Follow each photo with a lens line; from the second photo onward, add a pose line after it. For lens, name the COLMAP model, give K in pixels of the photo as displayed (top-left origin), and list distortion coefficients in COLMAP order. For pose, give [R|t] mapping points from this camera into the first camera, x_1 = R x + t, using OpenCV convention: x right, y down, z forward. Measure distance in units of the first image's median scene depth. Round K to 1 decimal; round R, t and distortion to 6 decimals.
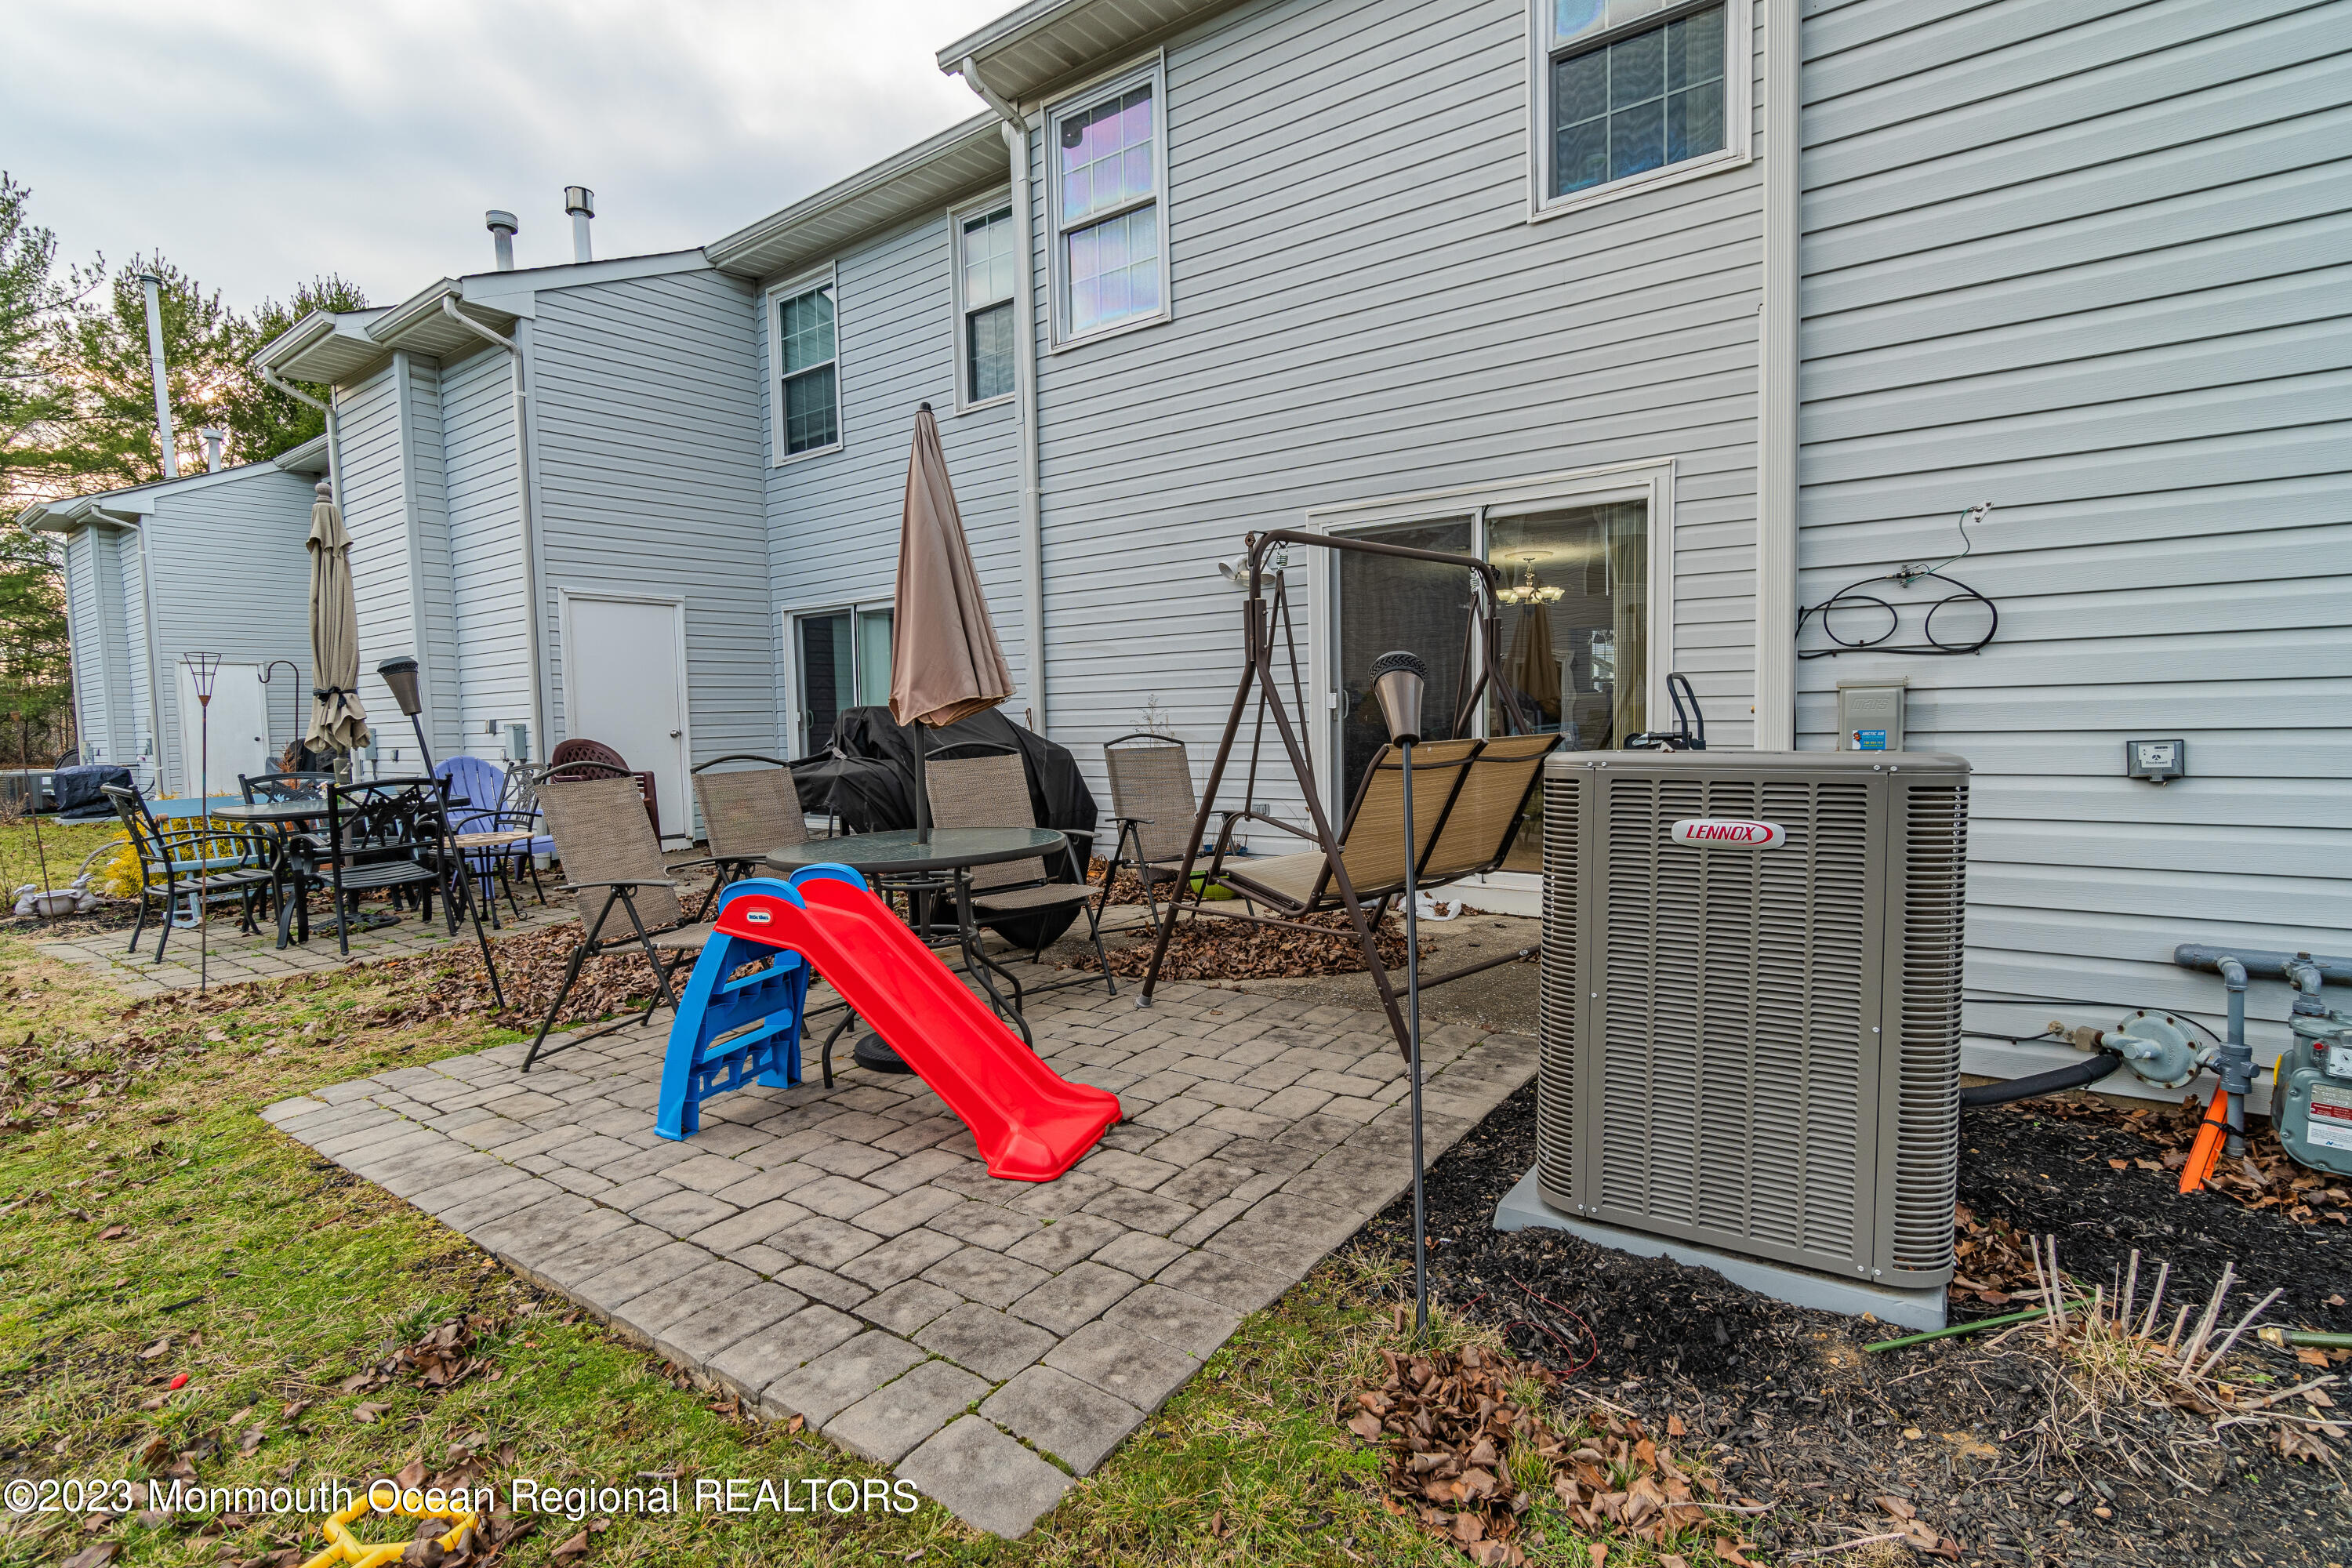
lens RADIAL K [[1123.1, 0, 1159.0], [0, 1123.1, 795.5], [0, 0, 1]] dist [-0.004137, -0.000532]
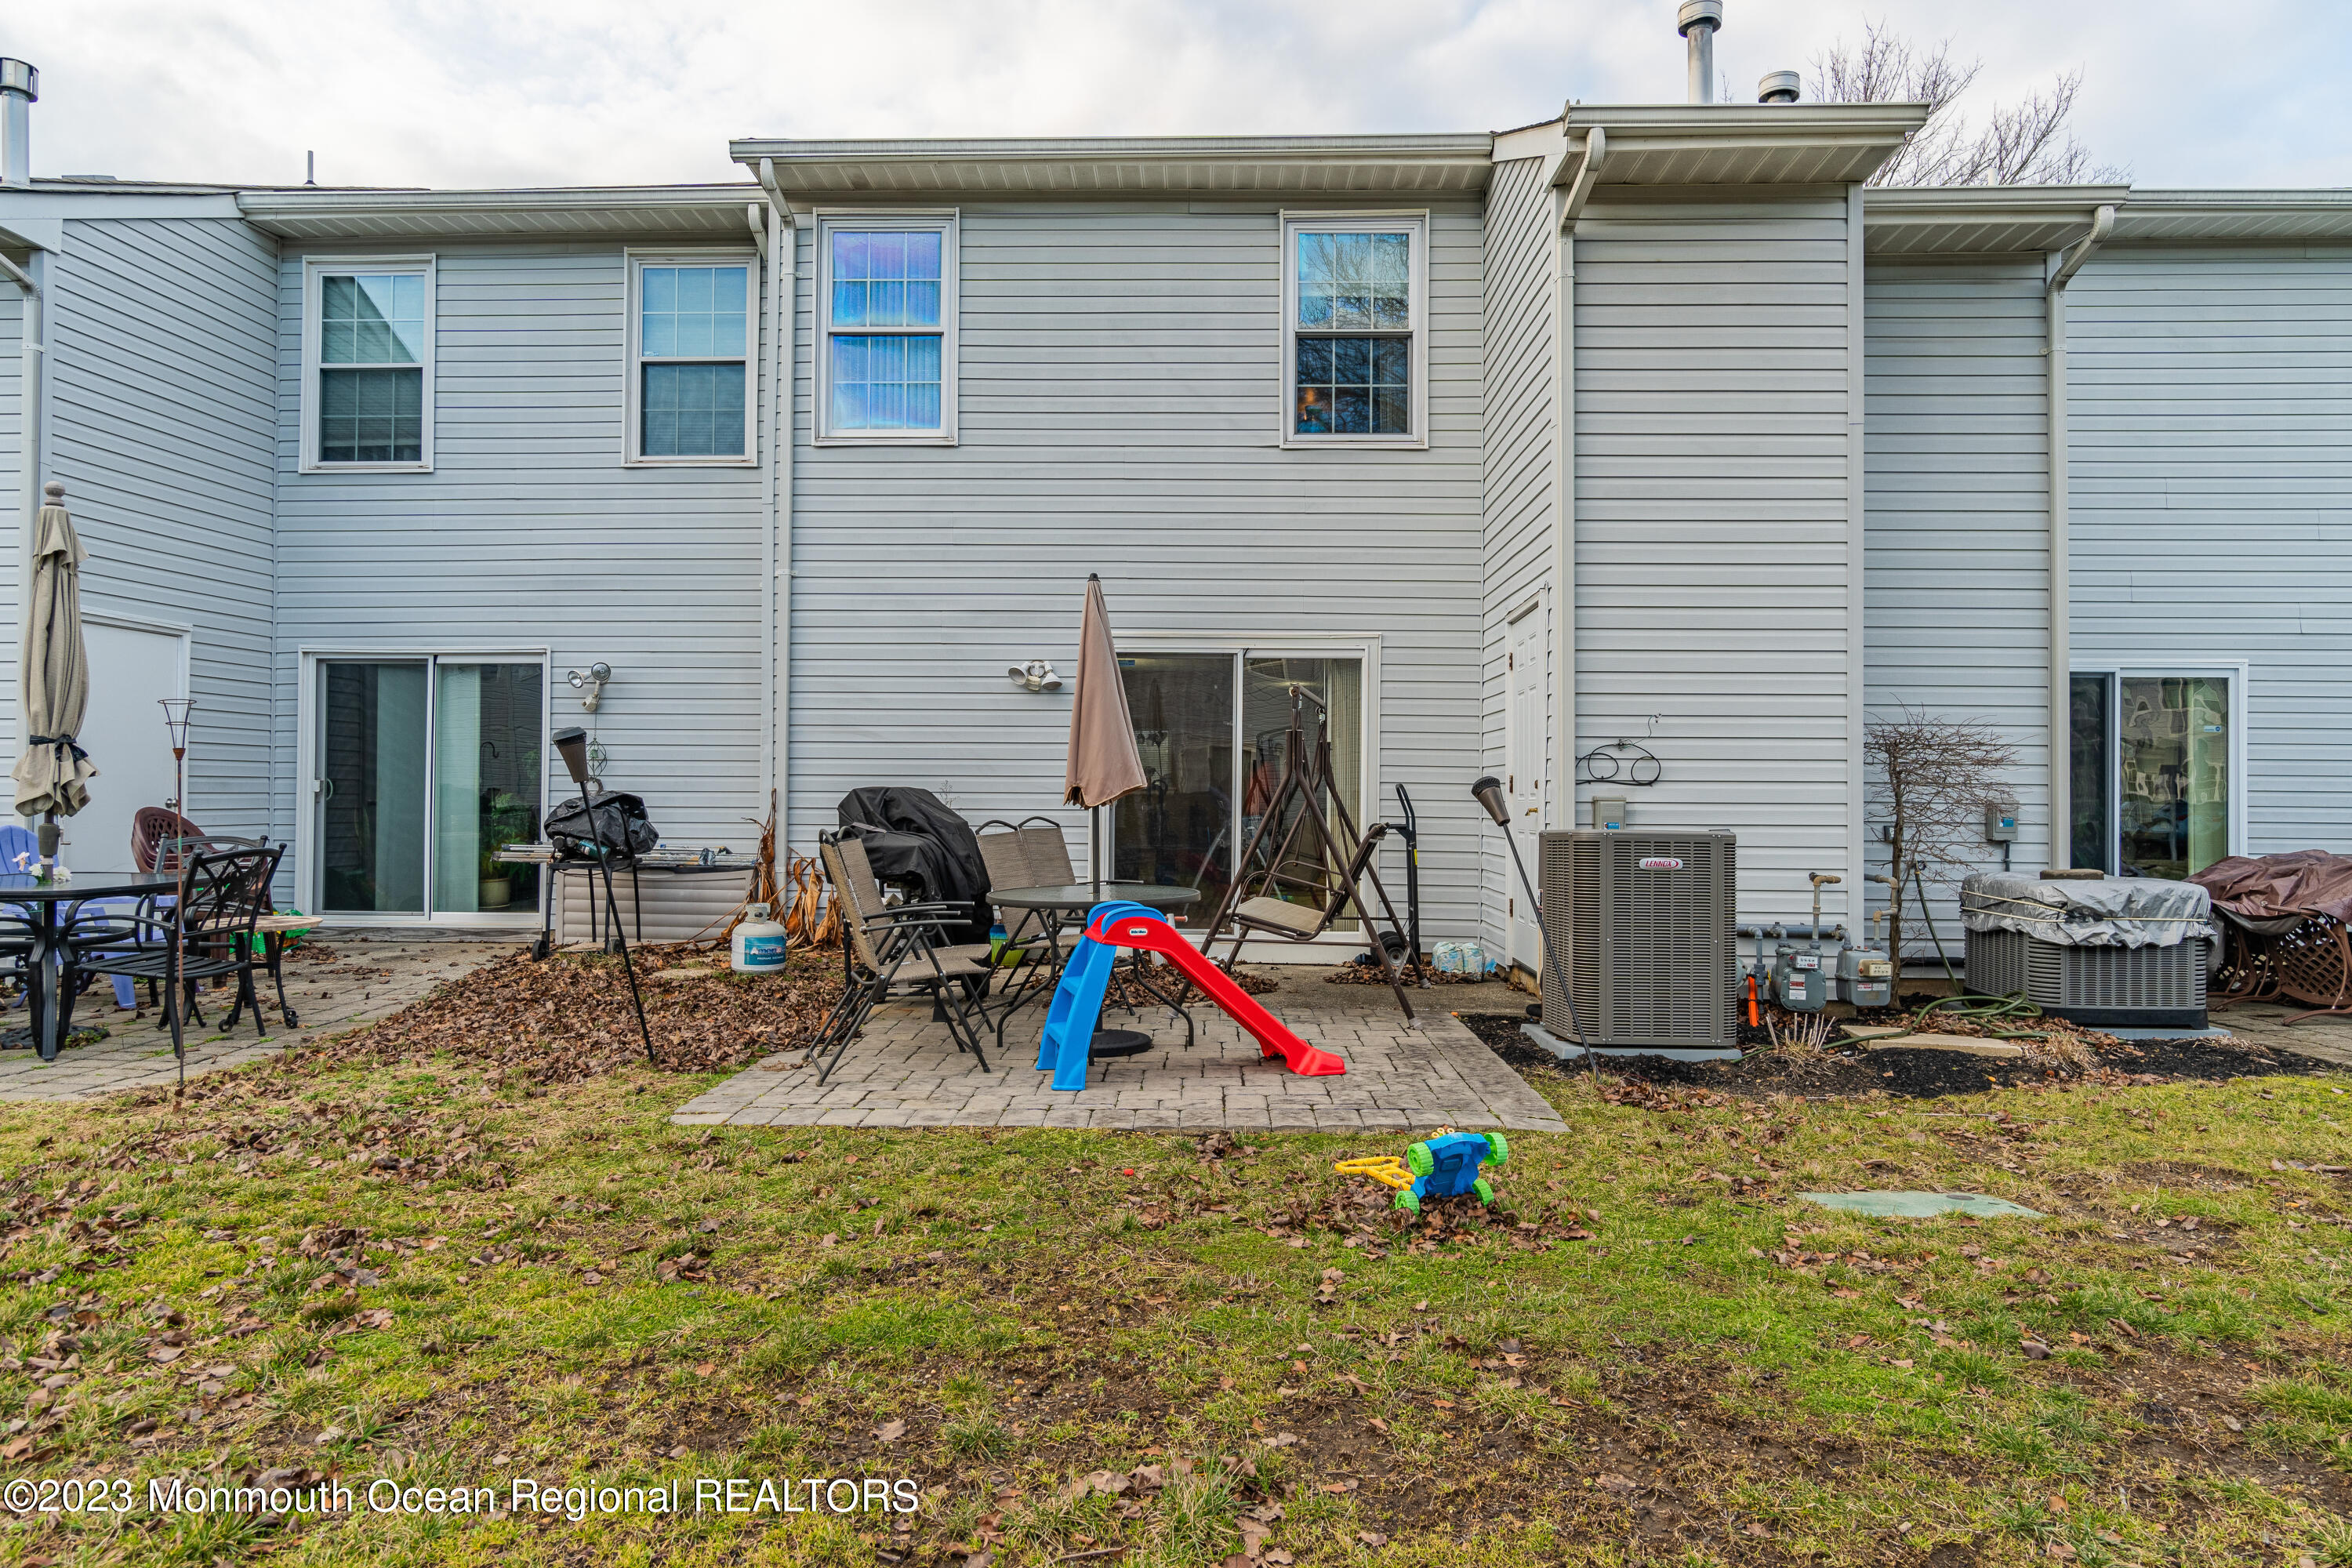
lens RADIAL K [[1467.2, 0, 1177.2], [0, 1467.2, 786.6], [0, 0, 1]] dist [-0.002840, -0.000154]
pose [[0.817895, 0.034784, 0.574316, -0.782239], [0.013619, 0.996721, -0.079762, 0.038807], [-0.575207, 0.073059, 0.814739, -0.347192]]
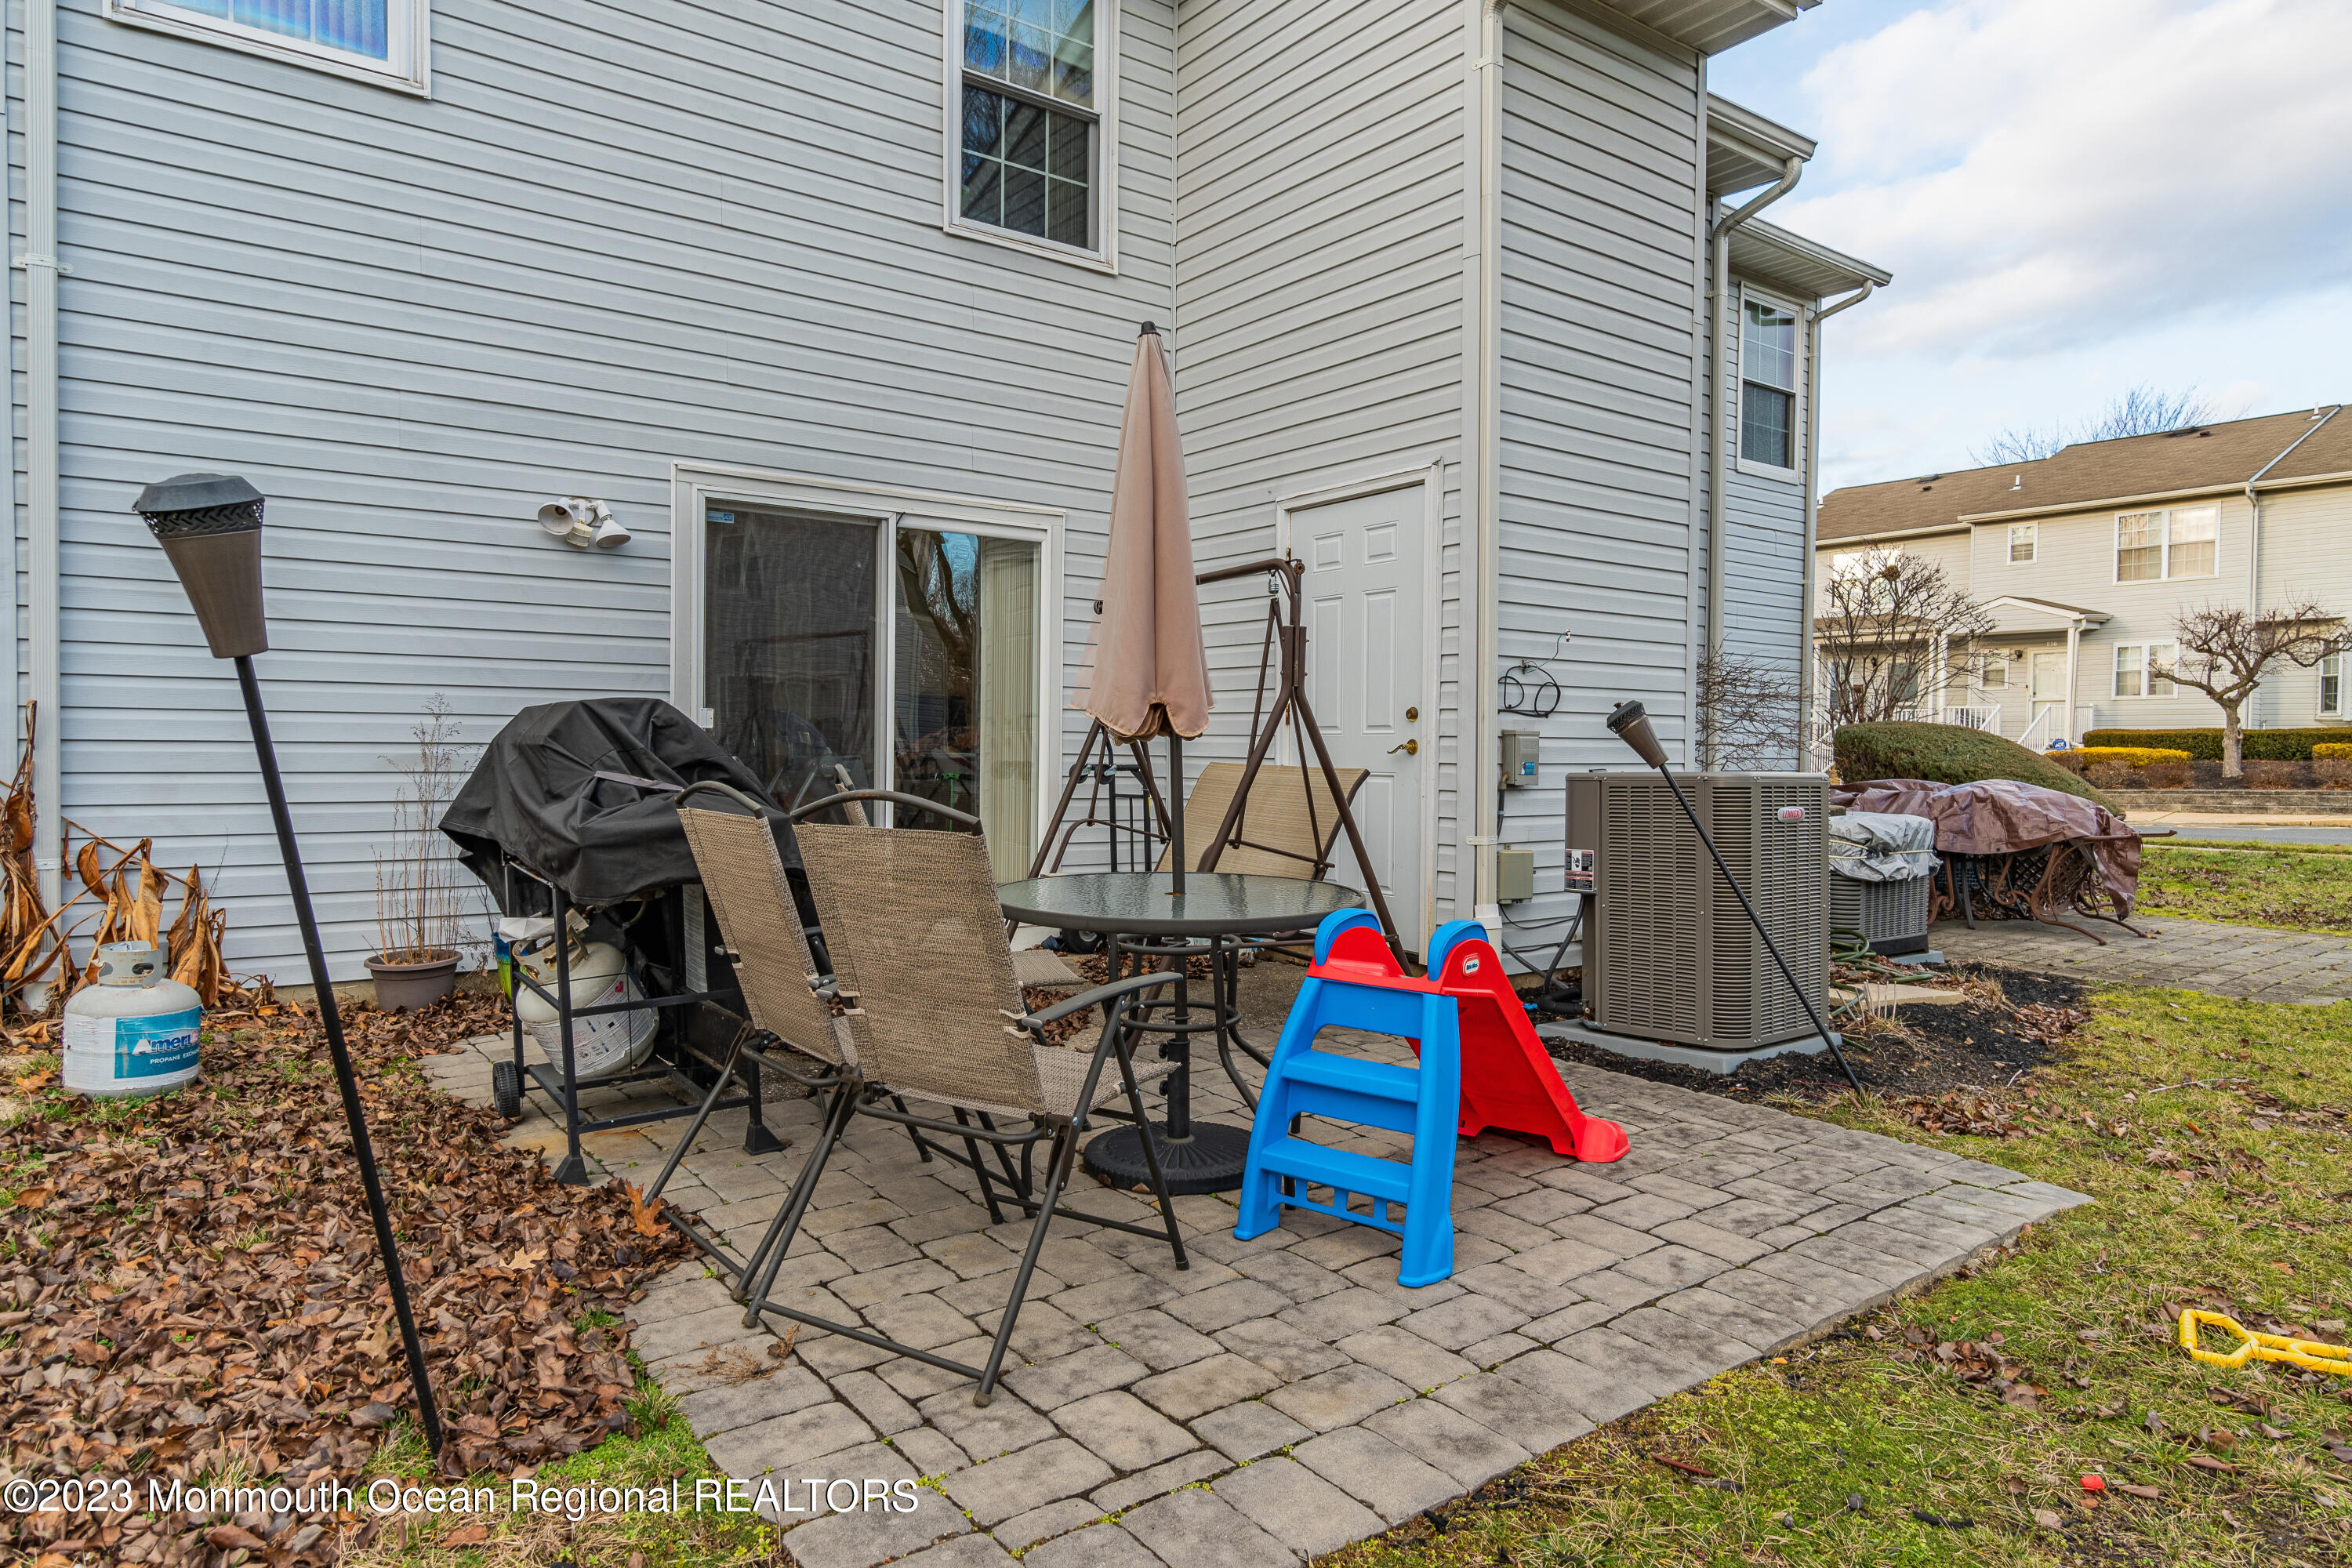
lens RADIAL K [[1424.5, 0, 1183.5], [0, 1424.5, 781.2], [0, 0, 1]] dist [-0.002385, -0.000206]
pose [[0.284014, 0.002031, 0.958818, -0.779345], [0.049065, 0.998657, -0.016649, -0.011772], [-0.957564, 0.051773, 0.283533, 0.487136]]
